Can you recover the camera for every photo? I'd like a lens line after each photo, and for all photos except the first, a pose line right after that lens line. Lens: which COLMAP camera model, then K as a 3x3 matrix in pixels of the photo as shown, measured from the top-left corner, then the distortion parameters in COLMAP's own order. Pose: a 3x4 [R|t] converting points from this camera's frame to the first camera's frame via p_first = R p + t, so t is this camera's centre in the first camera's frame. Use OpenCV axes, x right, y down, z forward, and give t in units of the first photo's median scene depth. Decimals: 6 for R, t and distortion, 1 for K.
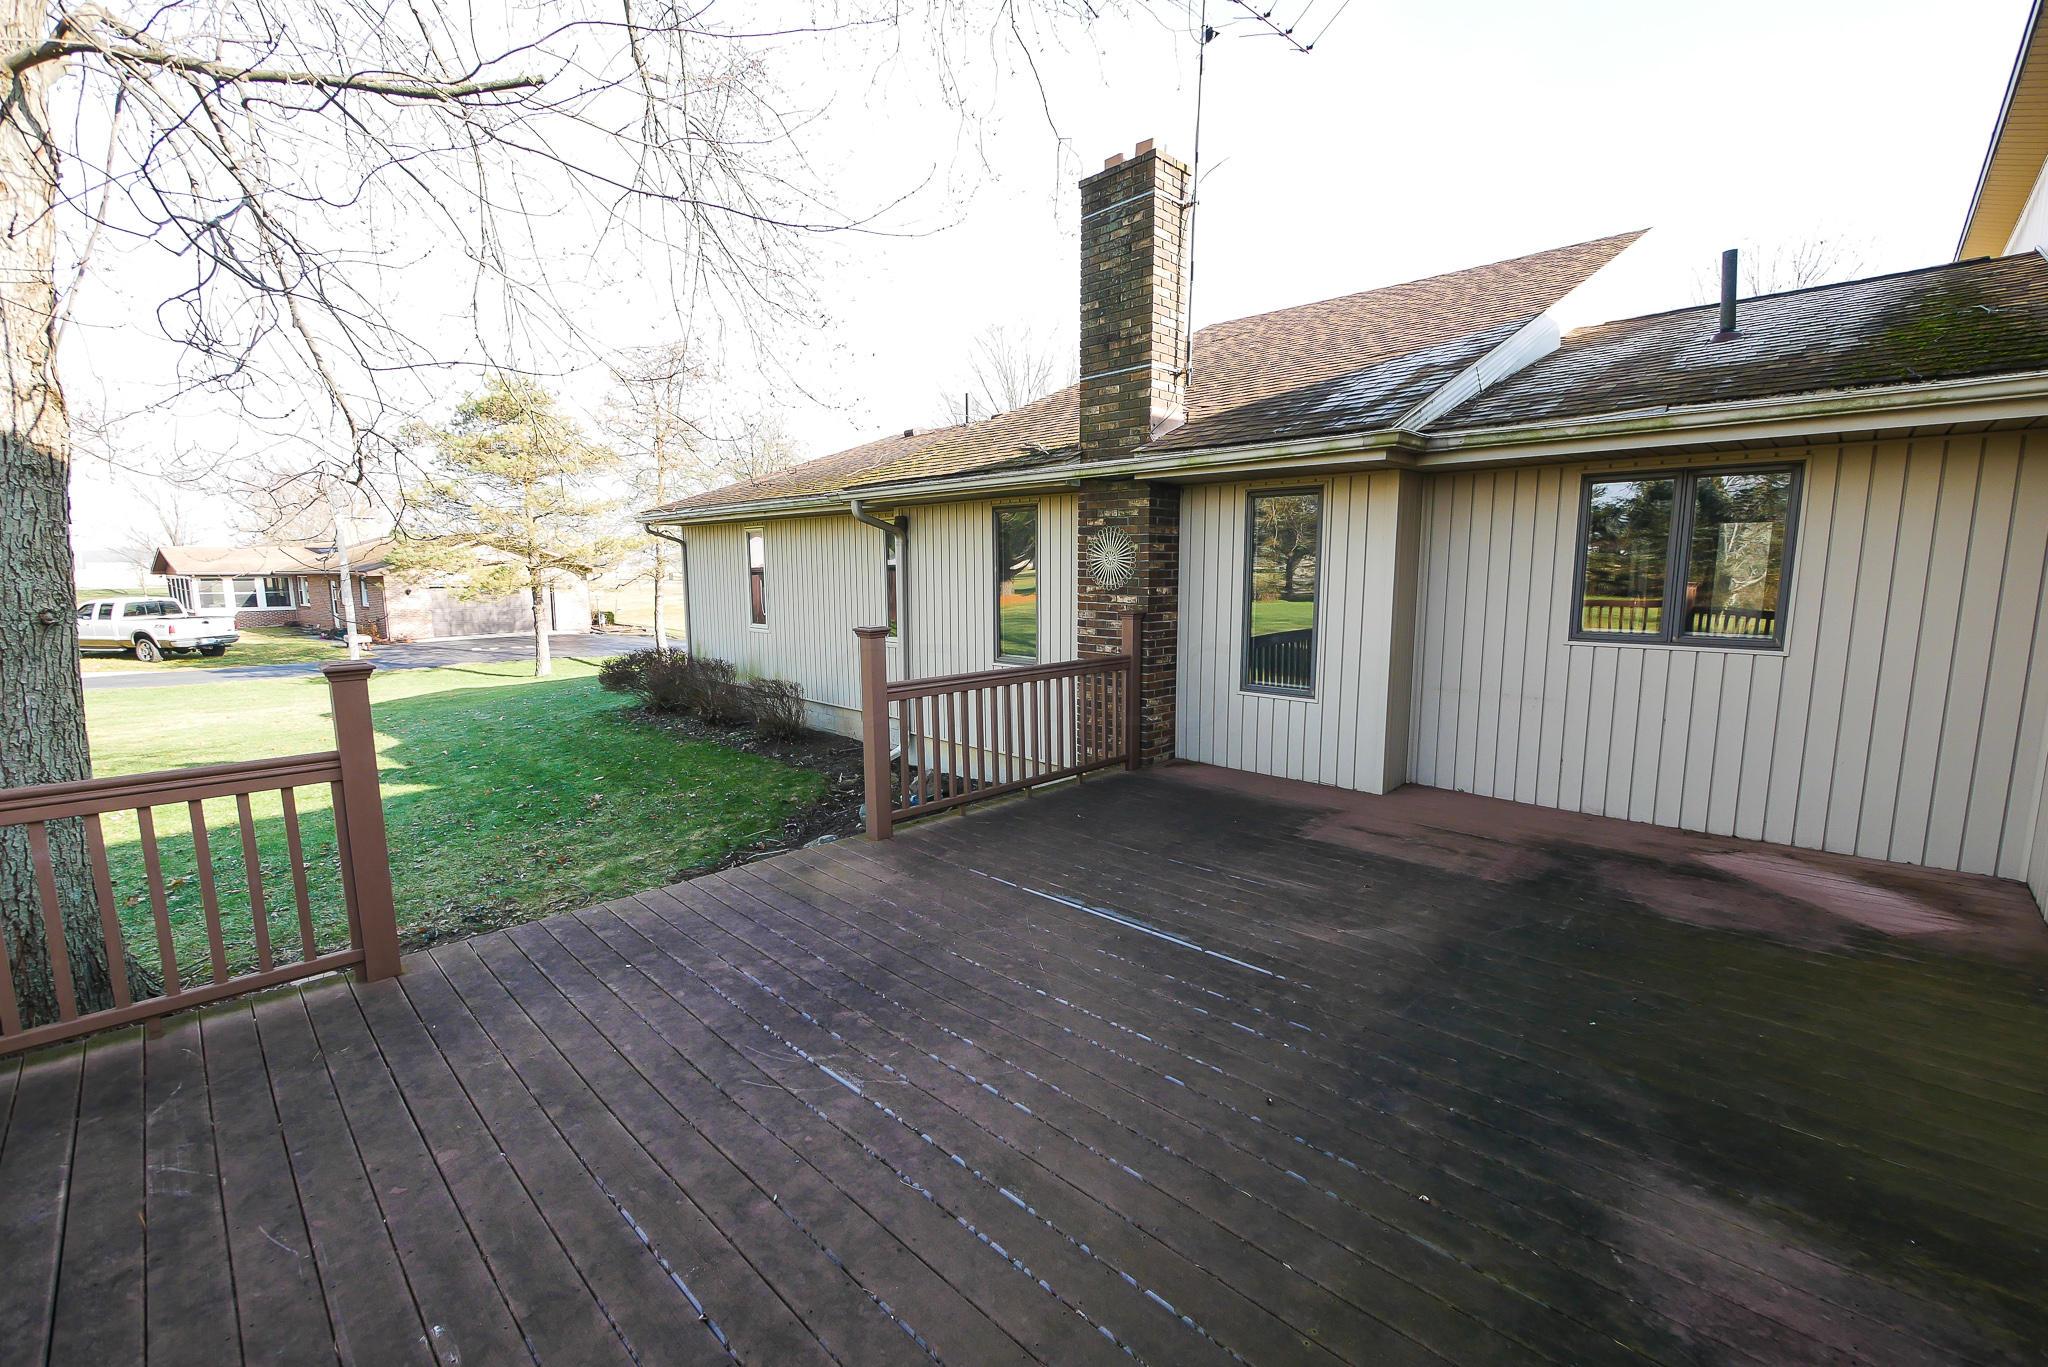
lens RADIAL K [[856.2, 0, 1021.7], [0, 856.2, 683.7], [0, 0, 1]] dist [-0.012763, 0.000272]
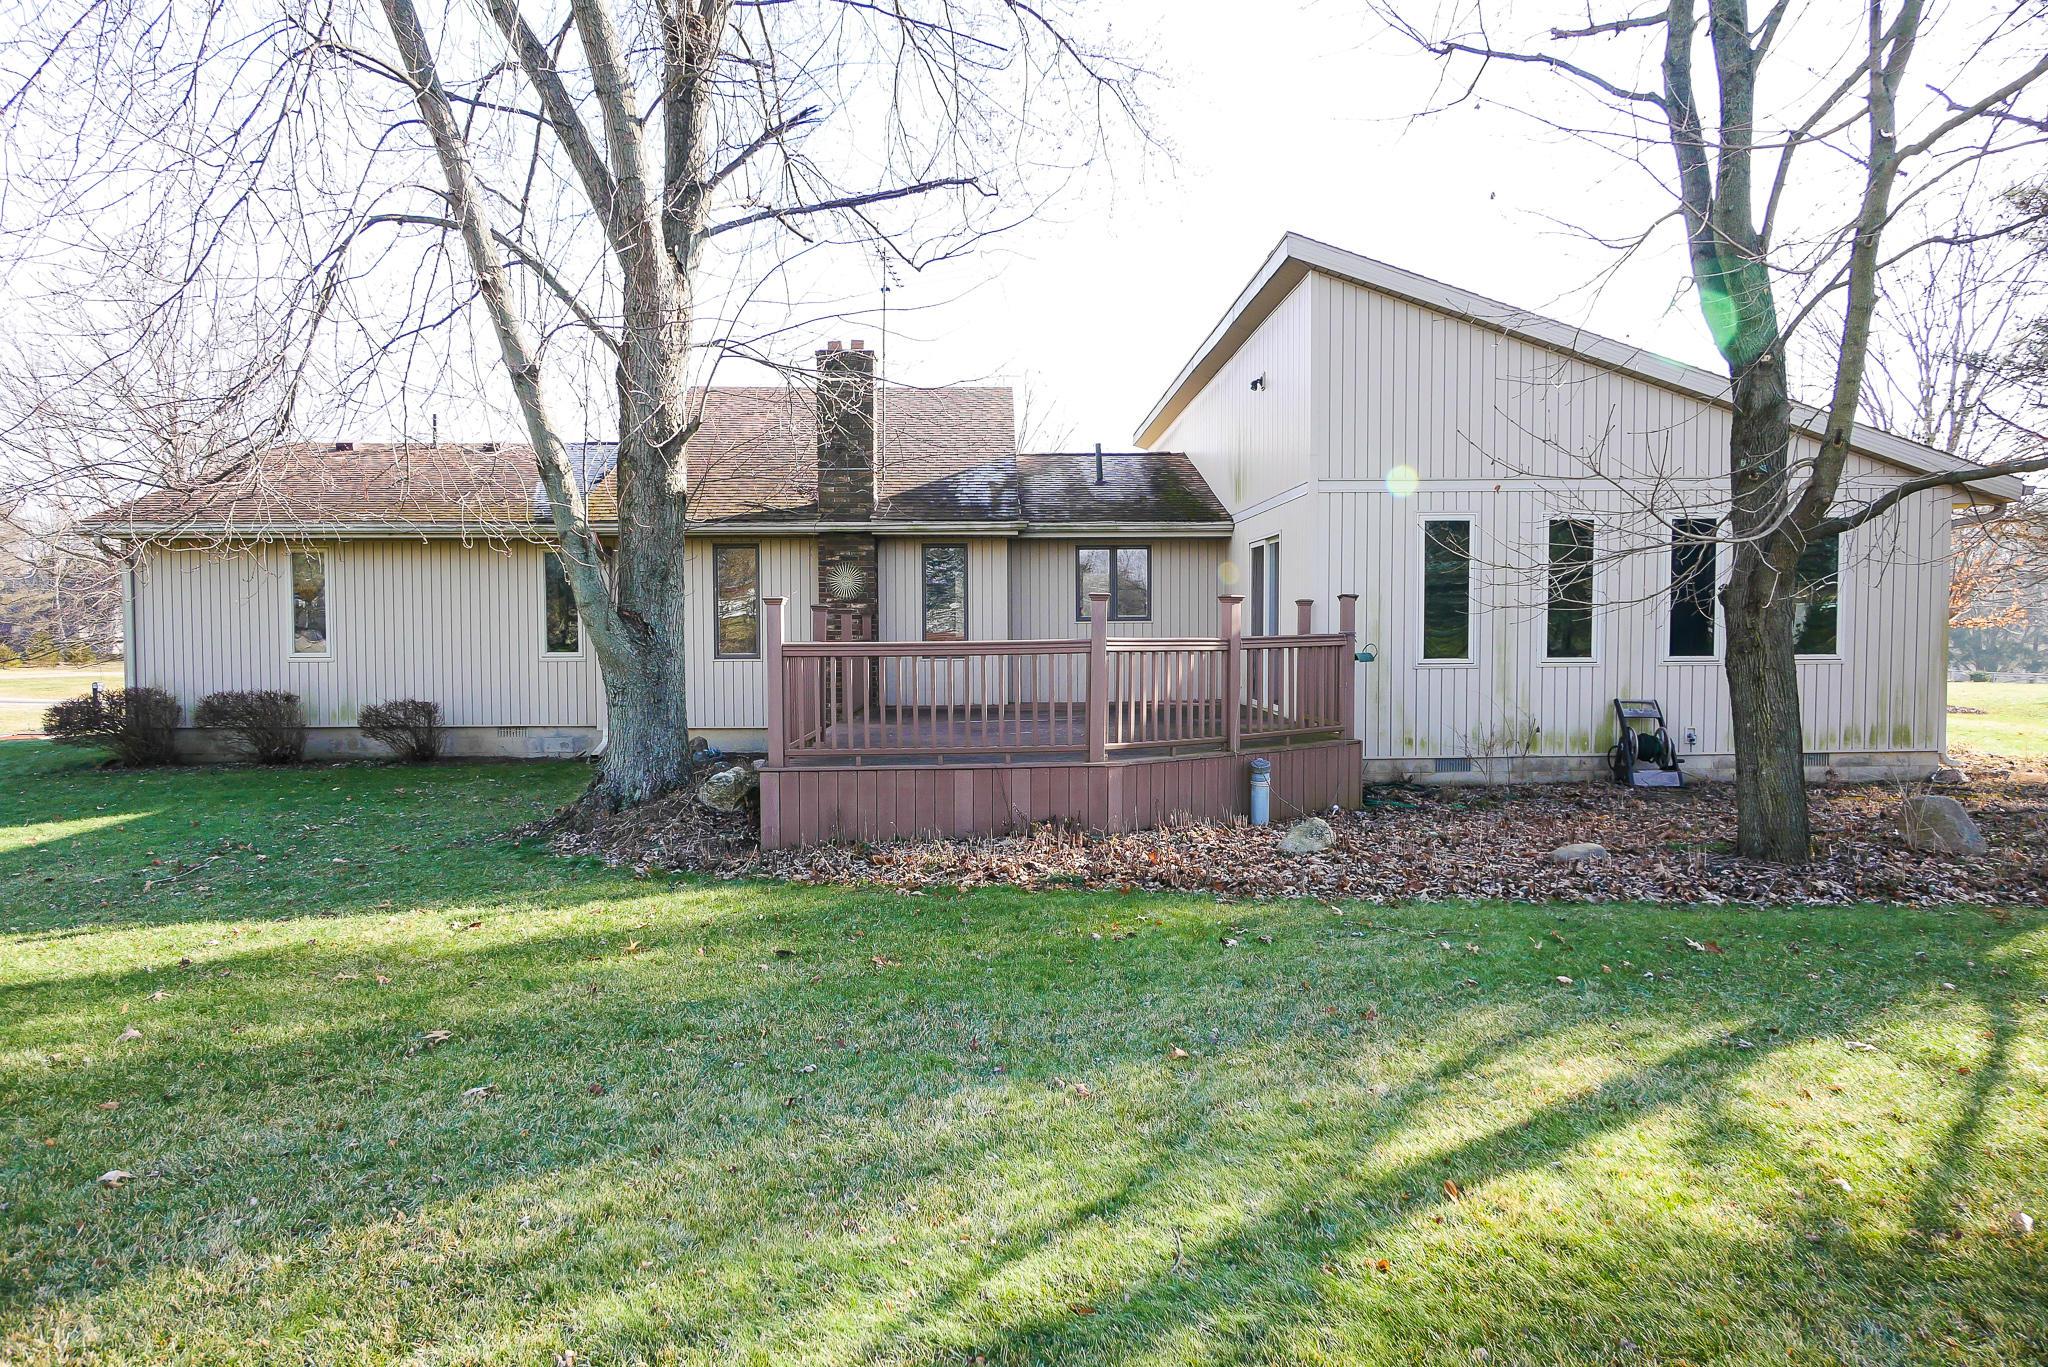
lens RADIAL K [[1336.7, 0, 1024.0], [0, 1336.7, 683.5], [0, 0, 1]] dist [0.001838, 0.000450]
pose [[0.700373, -0.026507, 0.713285, -1.817241], [0.099041, 0.993252, -0.060337, 0.287287], [-0.706873, 0.112903, 0.698272, -1.210975]]
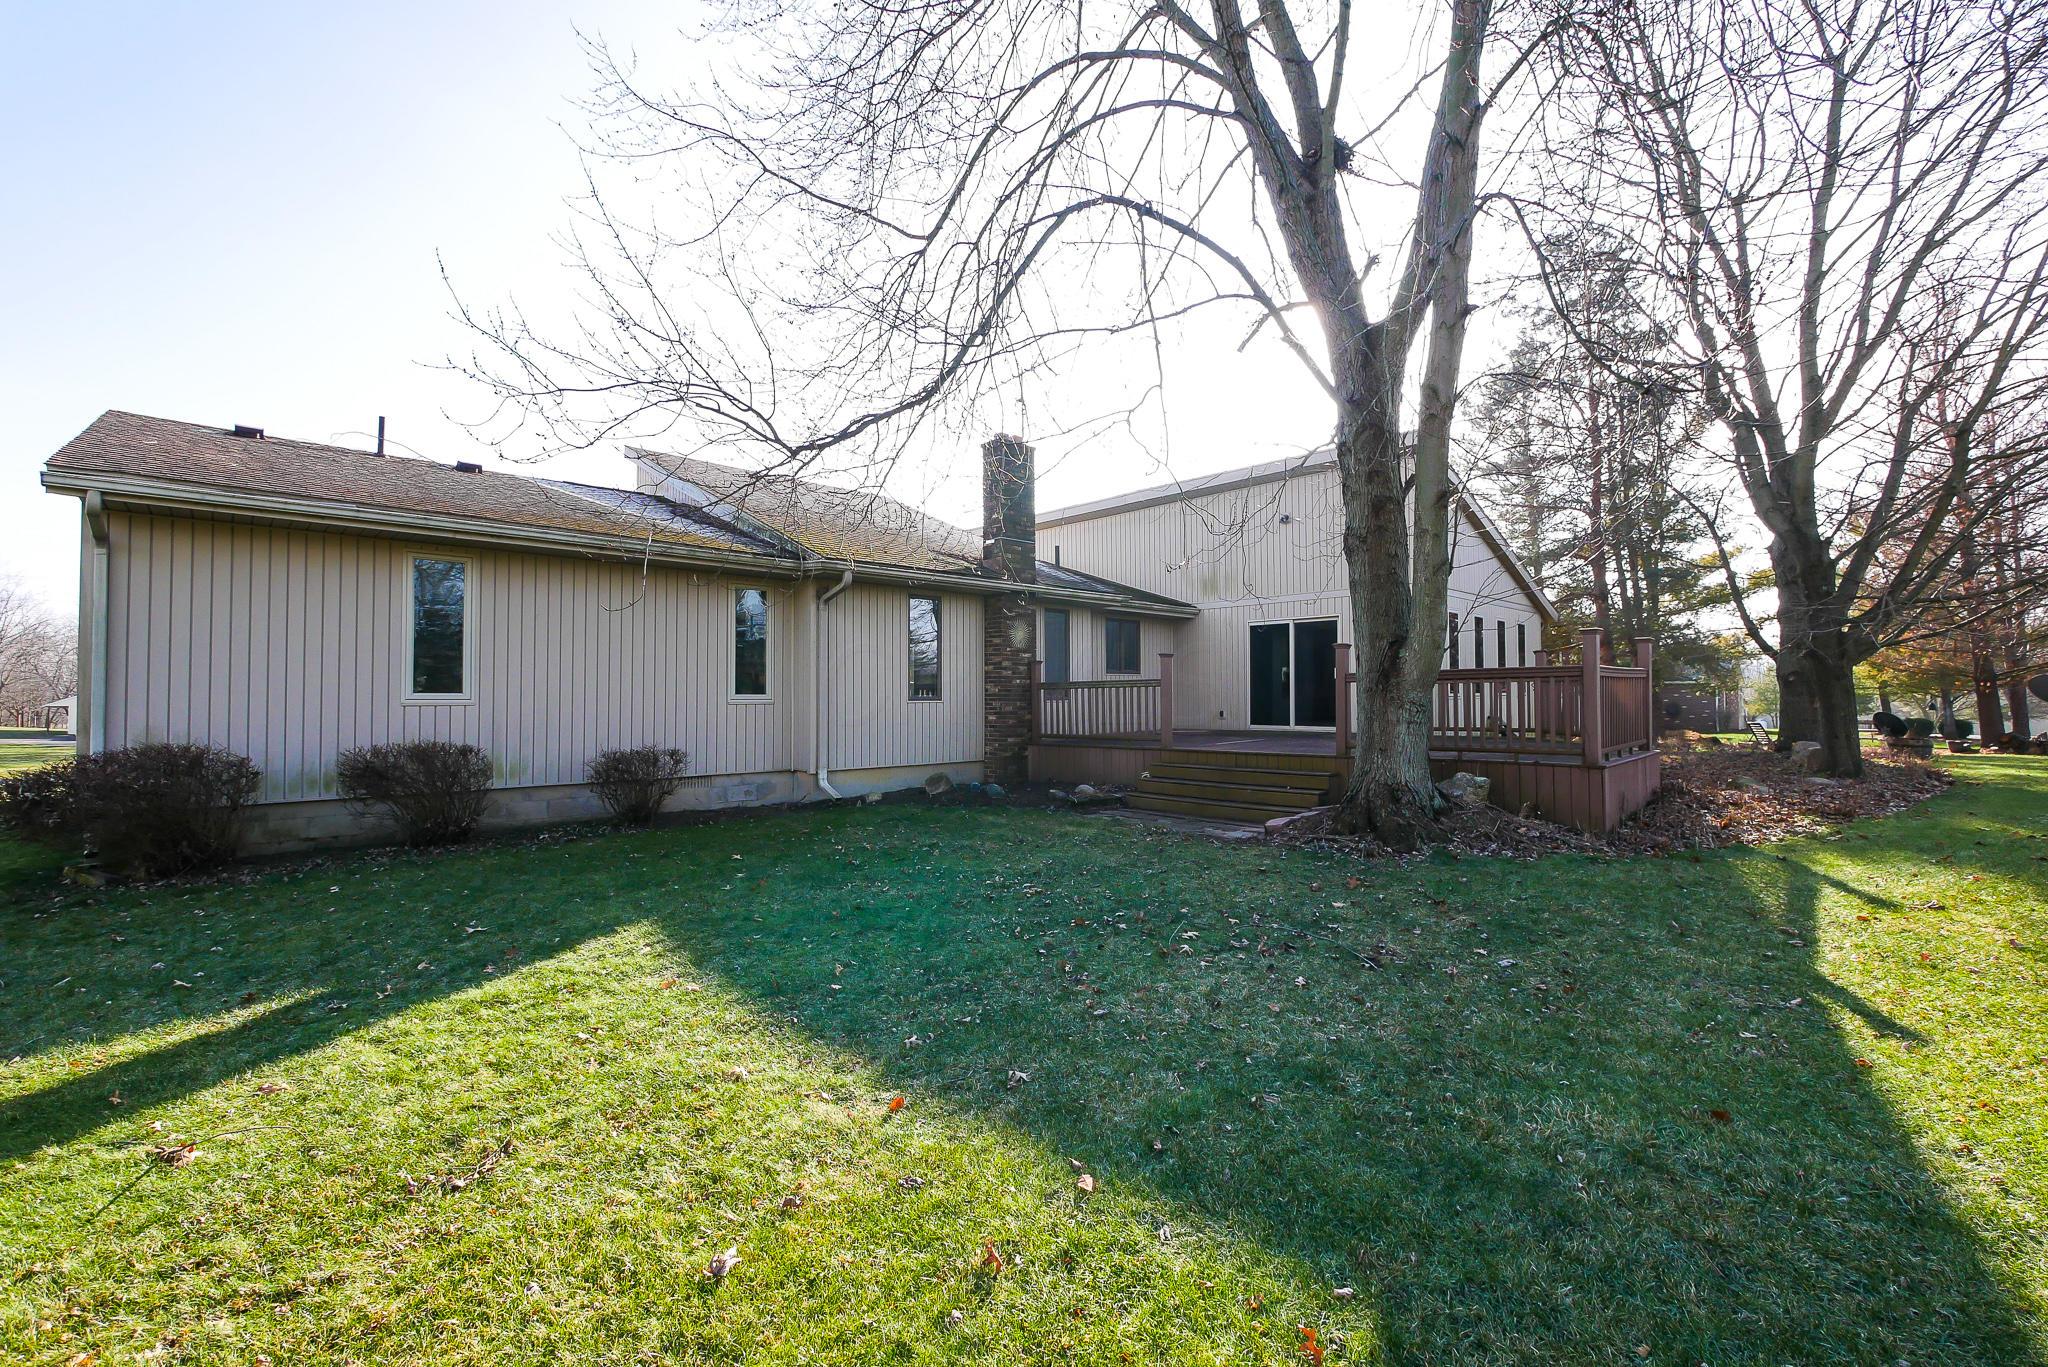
lens RADIAL K [[856.2, 0, 1021.7], [0, 856.2, 683.7], [0, 0, 1]] dist [-0.012763, 0.000272]
pose [[0.033944, 0.021592, 0.999190, -2.249431], [0.143023, 0.989372, -0.026238, 0.017283], [-0.989137, 0.143798, 0.030496, 1.183747]]
